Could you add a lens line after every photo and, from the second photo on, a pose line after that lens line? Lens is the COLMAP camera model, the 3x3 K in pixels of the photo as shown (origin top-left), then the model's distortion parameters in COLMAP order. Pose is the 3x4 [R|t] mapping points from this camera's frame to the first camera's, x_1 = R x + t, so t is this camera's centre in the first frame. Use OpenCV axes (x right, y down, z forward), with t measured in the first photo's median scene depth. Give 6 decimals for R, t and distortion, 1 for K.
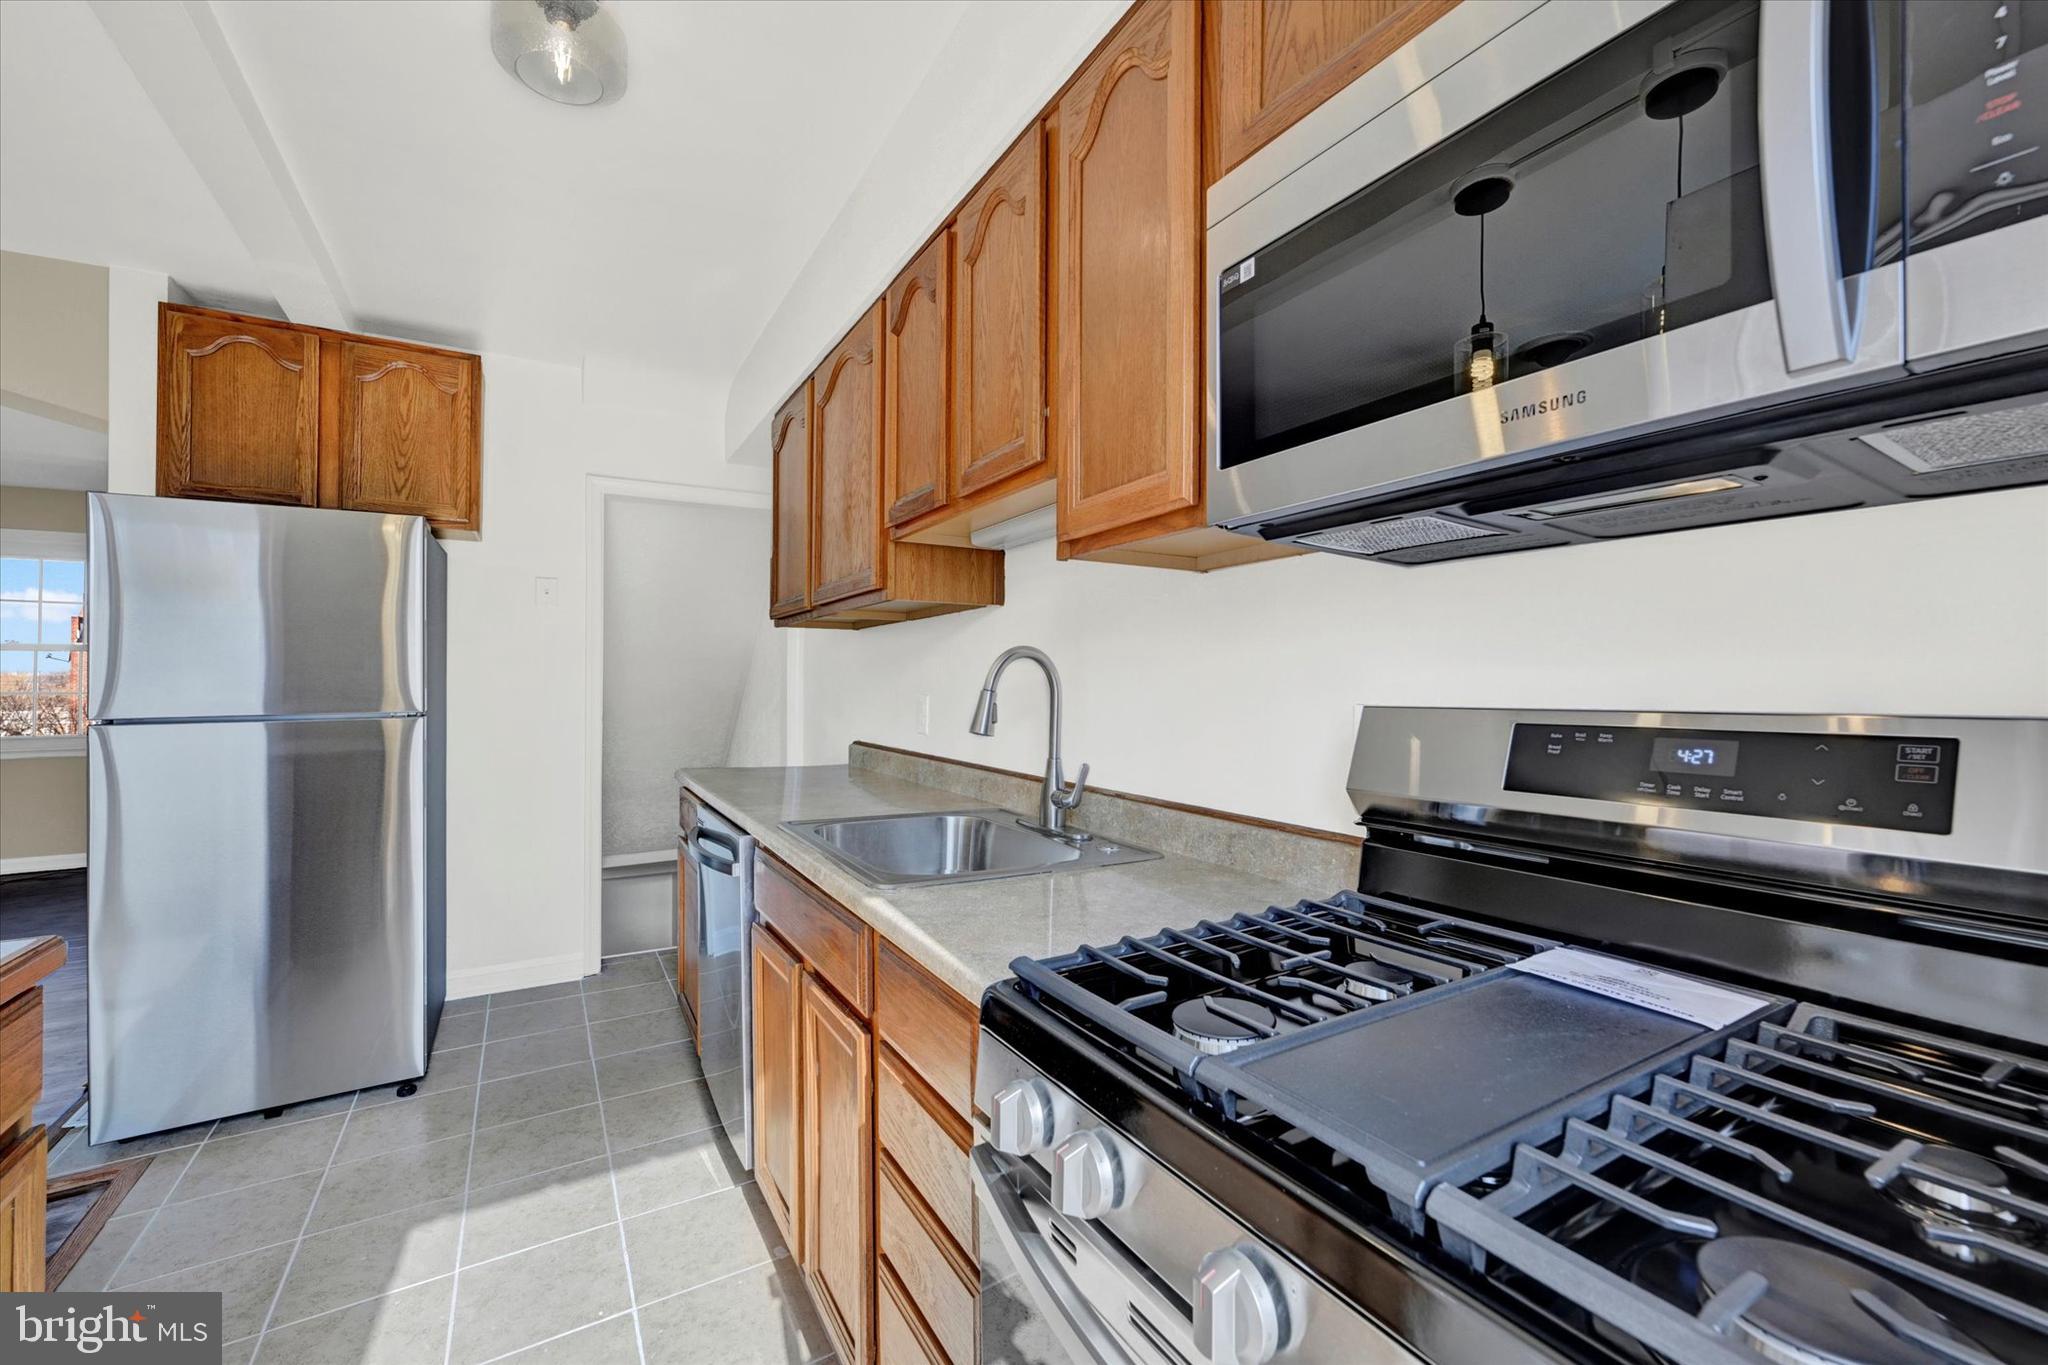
lens RADIAL K [[835.2, 0, 1011.4], [0, 835.2, 685.7], [0, 0, 1]] dist [-0.003782, -0.000318]
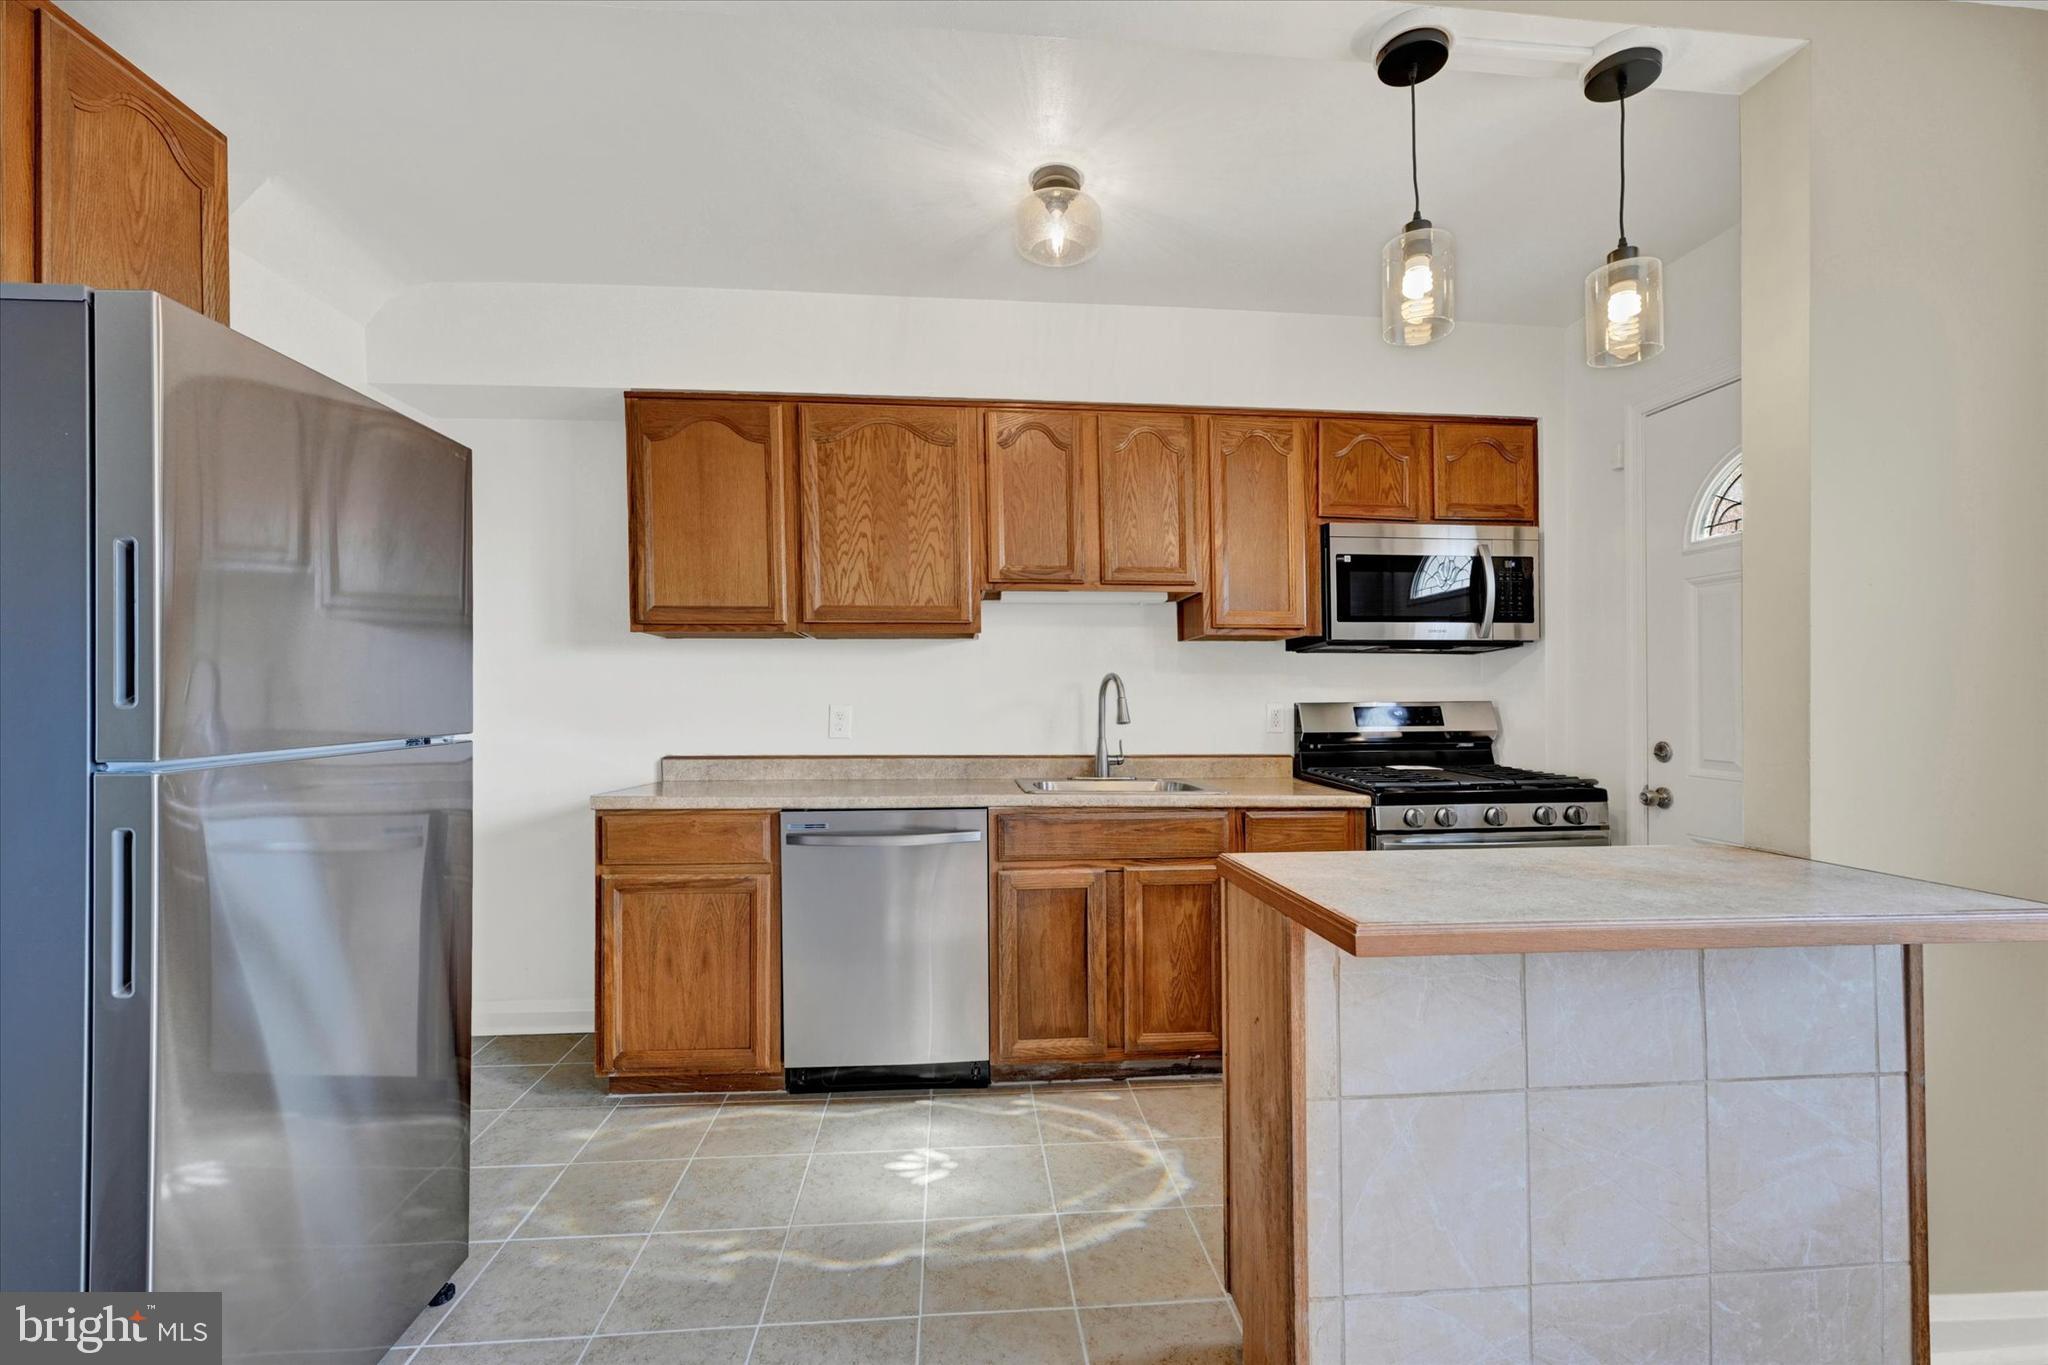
lens RADIAL K [[860.3, 0, 1018.7], [0, 860.3, 708.1], [0, 0, 1]] dist [-0.017087, 0.026086]
pose [[0.424947, -0.008190, 0.905181, -1.852070], [0.002299, 0.999966, 0.007968, 0.011094], [-0.905215, -0.001305, 0.424951, 0.455421]]
